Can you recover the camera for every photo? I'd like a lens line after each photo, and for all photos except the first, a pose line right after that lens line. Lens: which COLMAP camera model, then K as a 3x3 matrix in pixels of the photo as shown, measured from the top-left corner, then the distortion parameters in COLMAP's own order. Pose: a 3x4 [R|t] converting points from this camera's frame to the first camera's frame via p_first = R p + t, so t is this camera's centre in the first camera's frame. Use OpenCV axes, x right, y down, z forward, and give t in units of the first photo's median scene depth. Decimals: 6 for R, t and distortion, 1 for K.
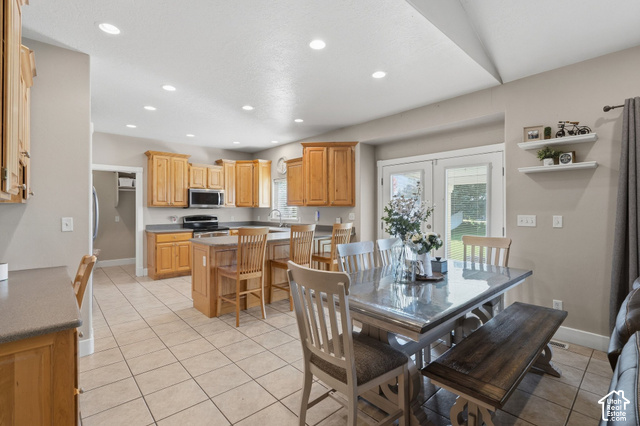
lens RADIAL K [[296.5, 0, 318.1], [0, 296.5, 209.3], [0, 0, 1]] dist [-0.000262, -0.000203]
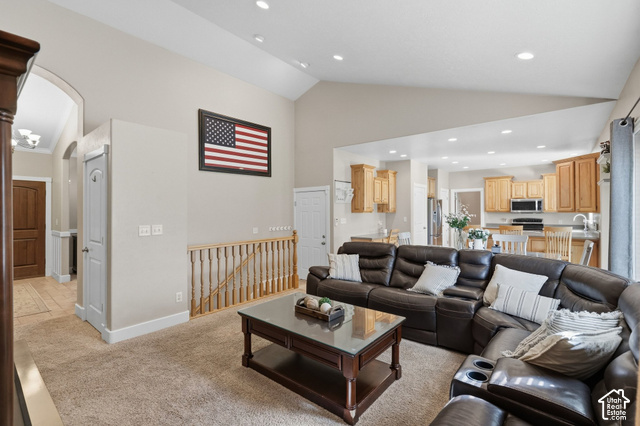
lens RADIAL K [[296.5, 0, 318.1], [0, 296.5, 209.3], [0, 0, 1]] dist [-0.000262, -0.000203]
pose [[0.133214, -0.004382, -0.991078, 0.853743], [-0.000403, 0.999990, -0.004476, -0.014055], [0.991087, 0.000995, 0.133211, -0.109754]]
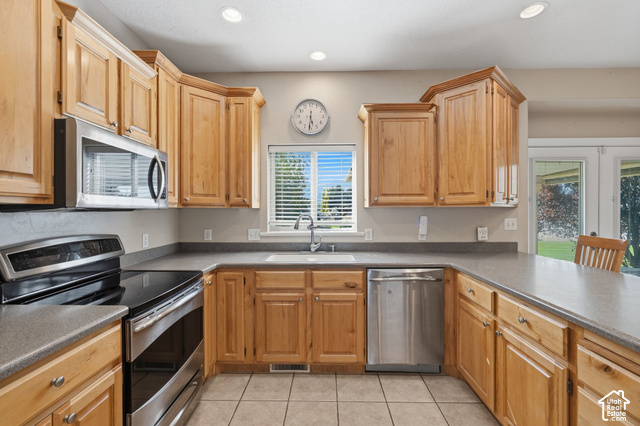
lens RADIAL K [[296.5, 0, 318.1], [0, 296.5, 209.3], [0, 0, 1]] dist [-0.000262, -0.000203]
pose [[0.696179, 0.008441, 0.717819, -0.459601], [0.000864, 0.999920, -0.012596, -0.000207], [-0.717868, 0.009390, 0.696116, 0.710258]]
